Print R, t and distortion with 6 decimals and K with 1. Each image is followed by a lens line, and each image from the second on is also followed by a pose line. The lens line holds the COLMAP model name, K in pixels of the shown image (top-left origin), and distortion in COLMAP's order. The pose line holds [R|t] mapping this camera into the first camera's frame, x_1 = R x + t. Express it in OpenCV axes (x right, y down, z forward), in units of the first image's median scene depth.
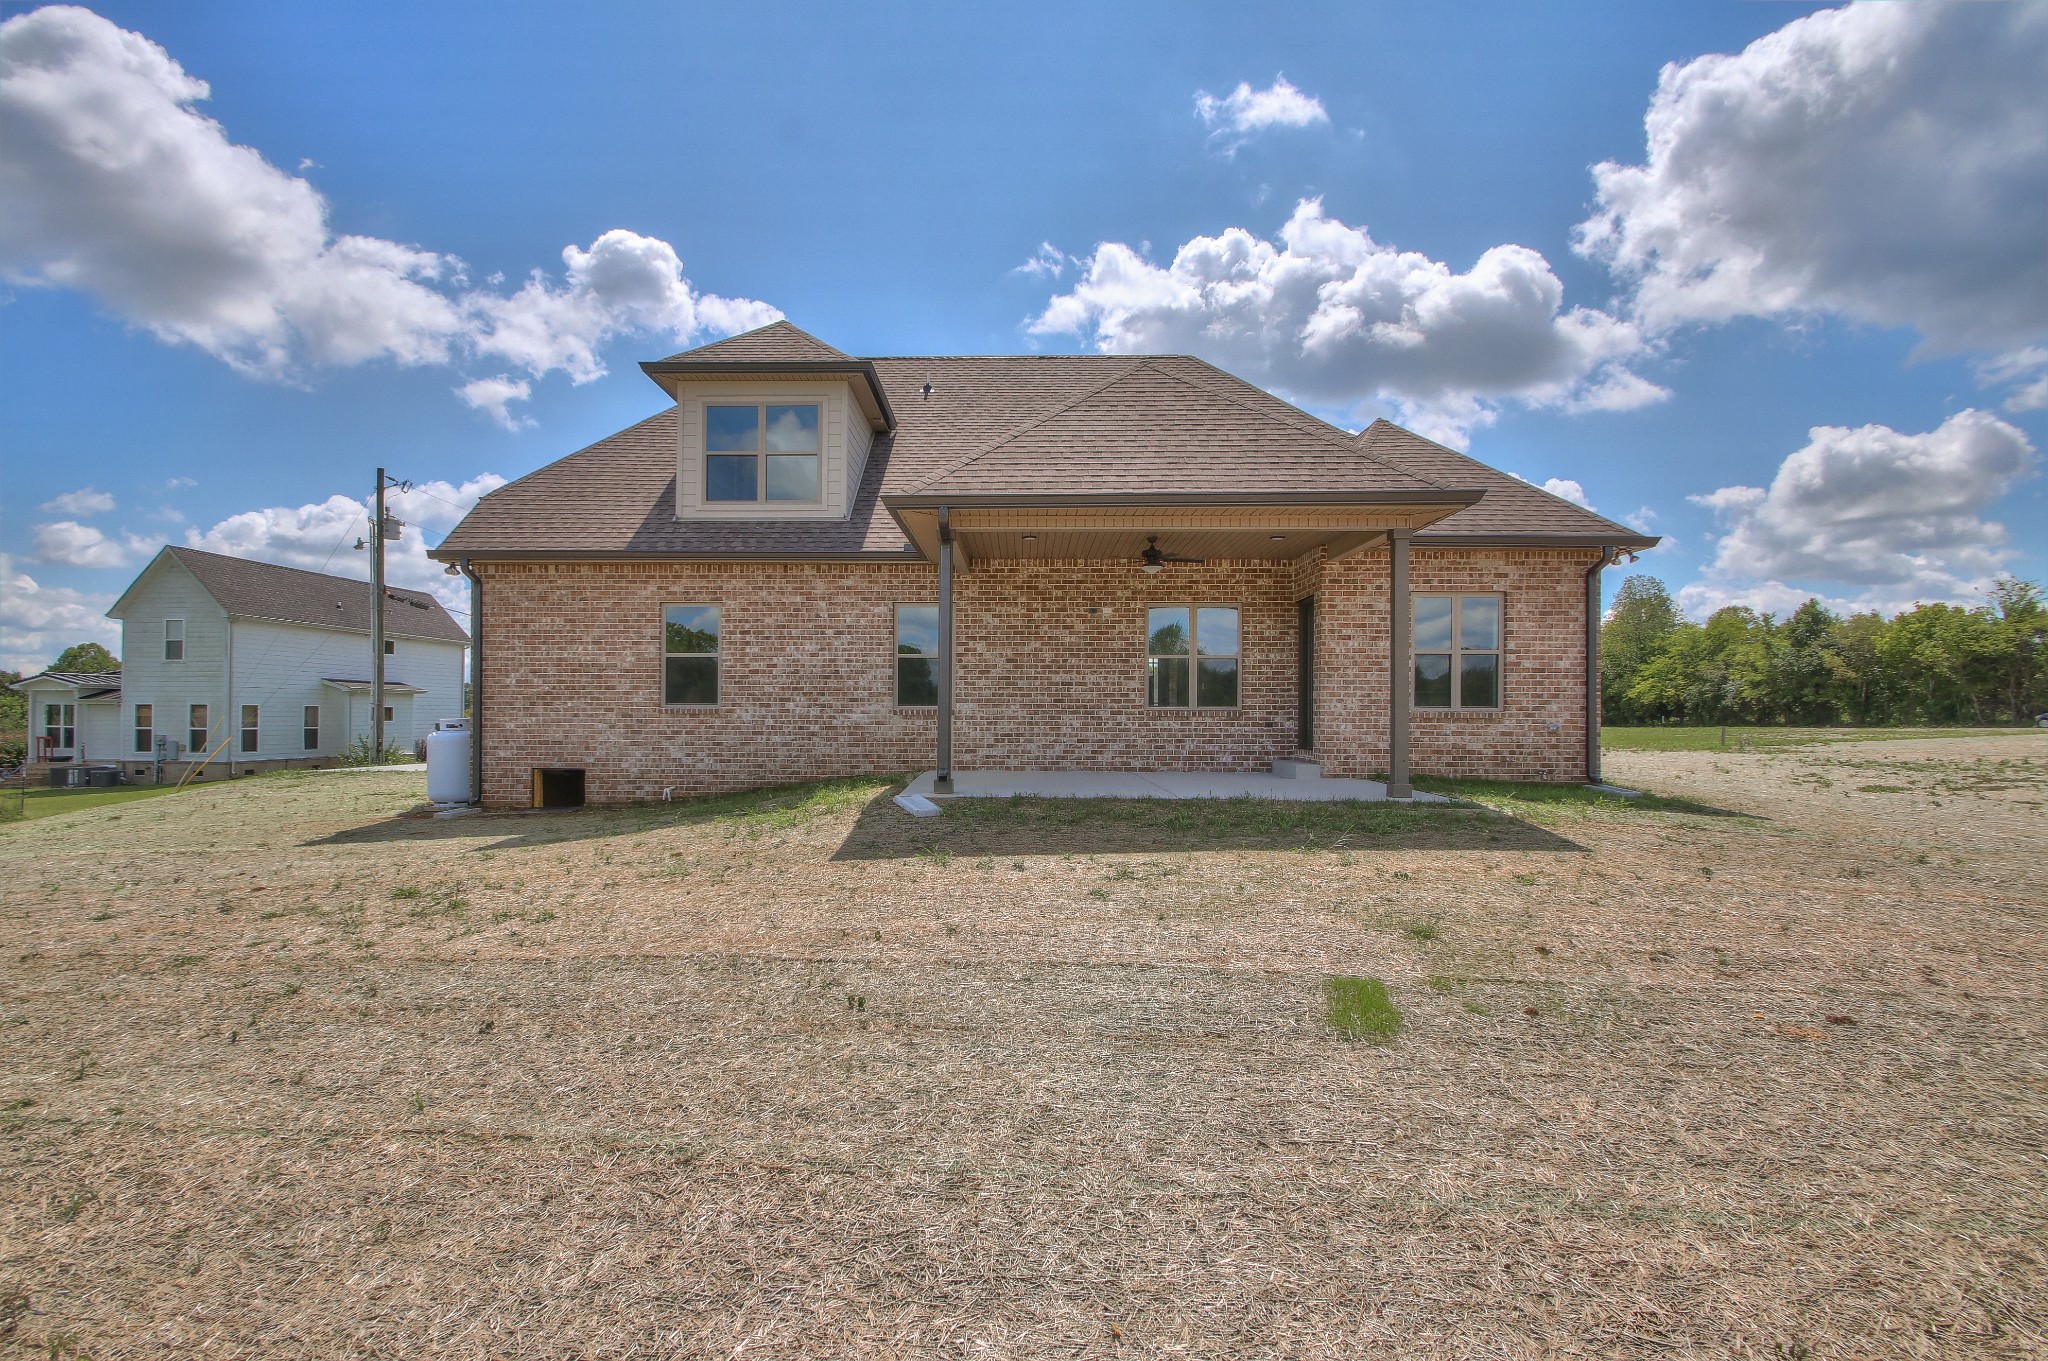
lens RADIAL K [[978.7, 0, 973.0], [0, 978.7, 709.4], [0, 0, 1]] dist [0.016498, -0.024743]
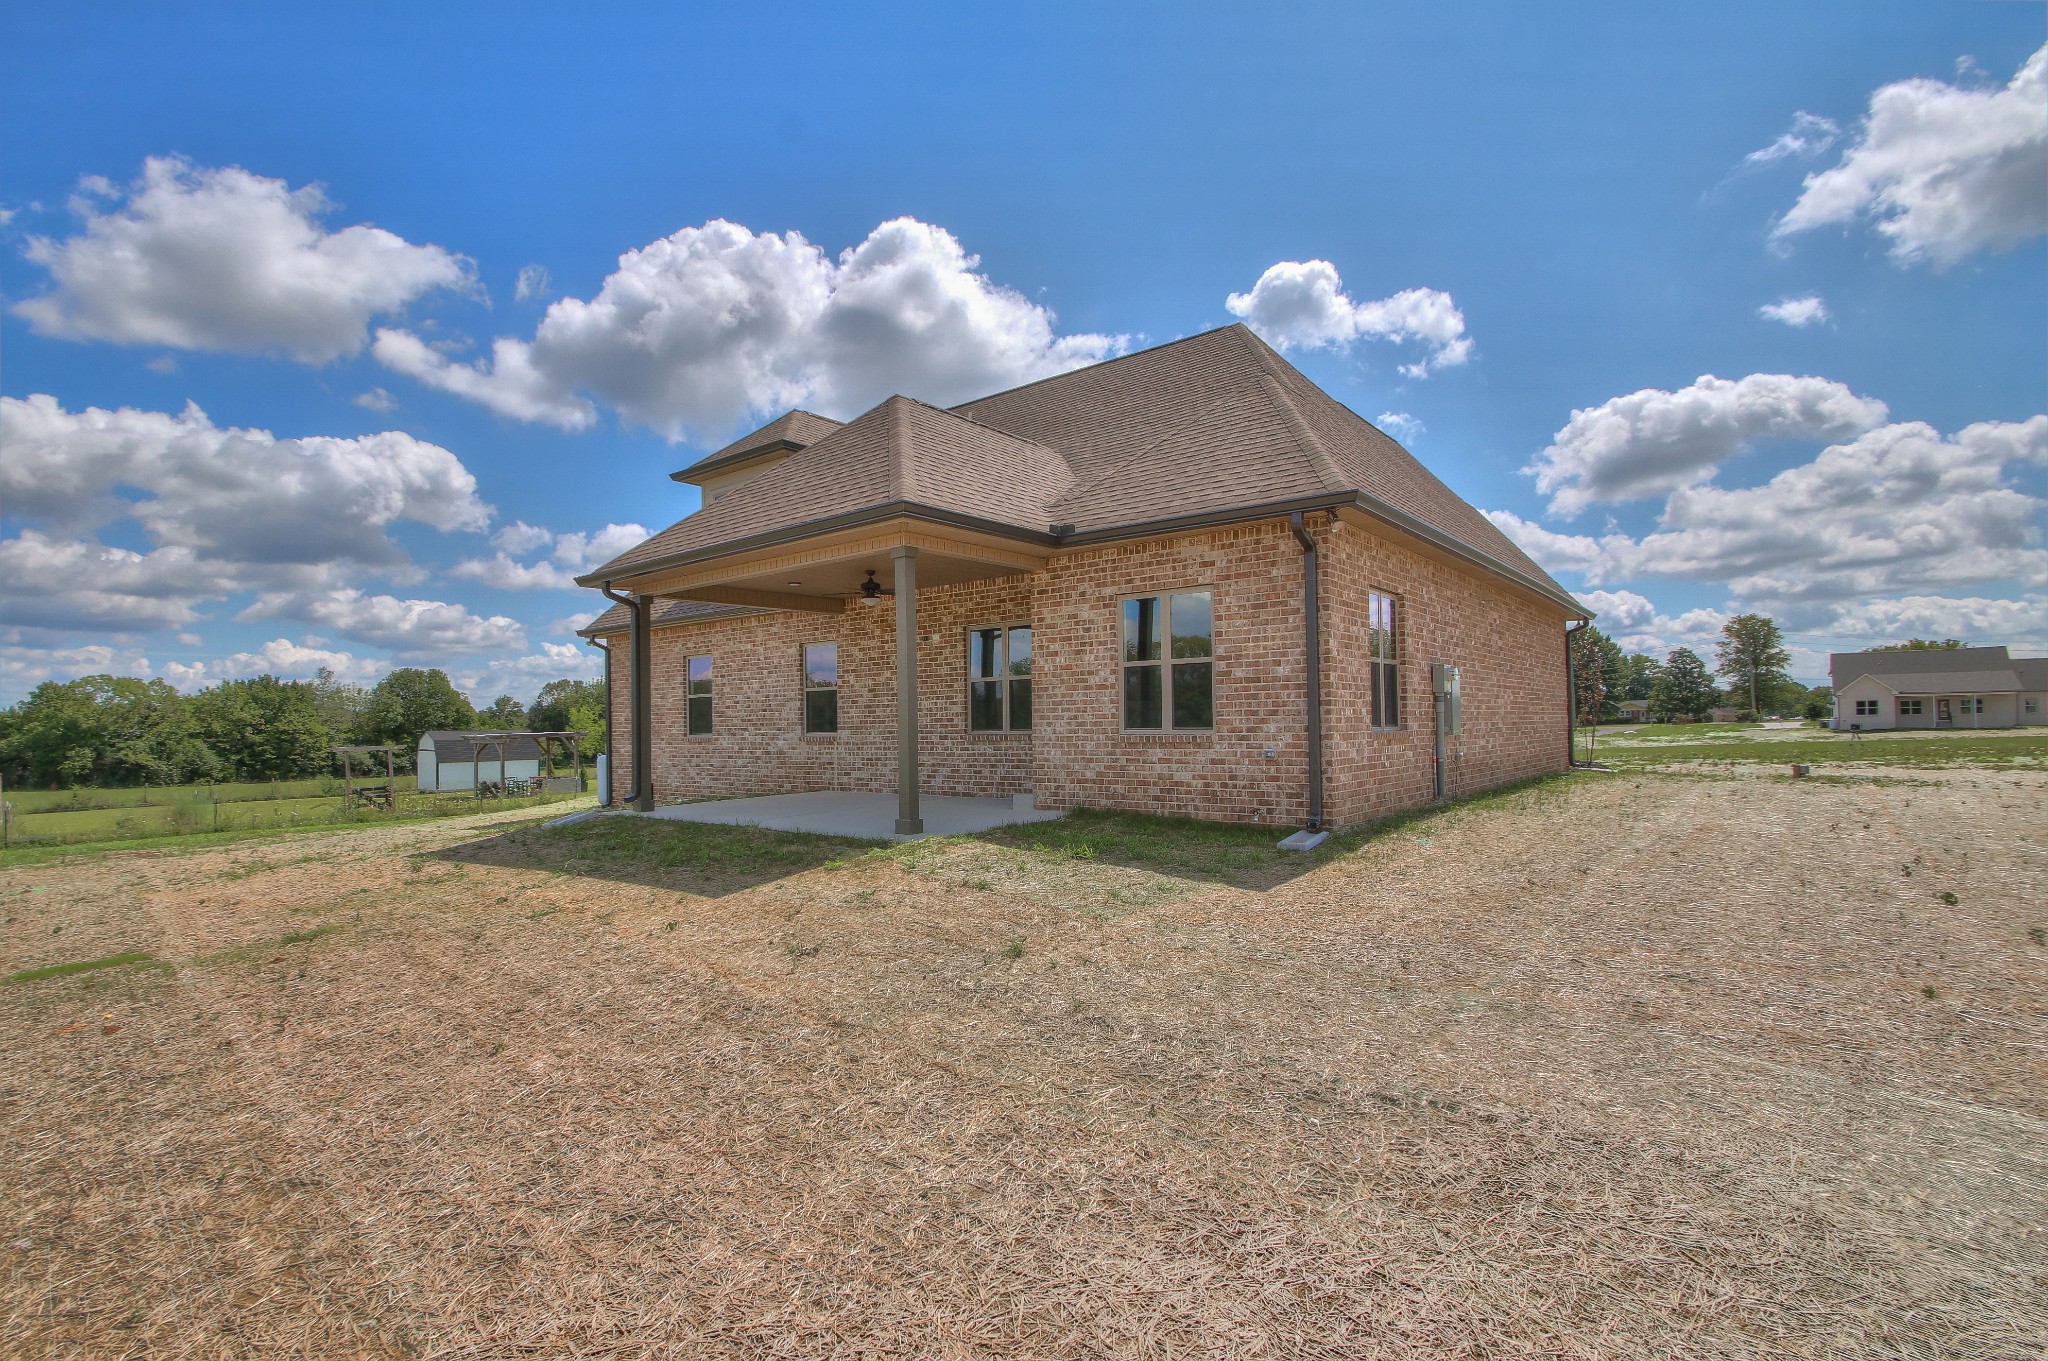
lens RADIAL K [[954.8, 0, 987.7], [0, 954.8, 709.0], [0, 0, 1]] dist [0.003450, -0.010510]
pose [[0.796839, -0.030147, -0.603439, 0.858782], [0.025999, 0.999540, -0.015604, -0.010612], [0.603632, -0.003255, 0.797257, 0.267561]]
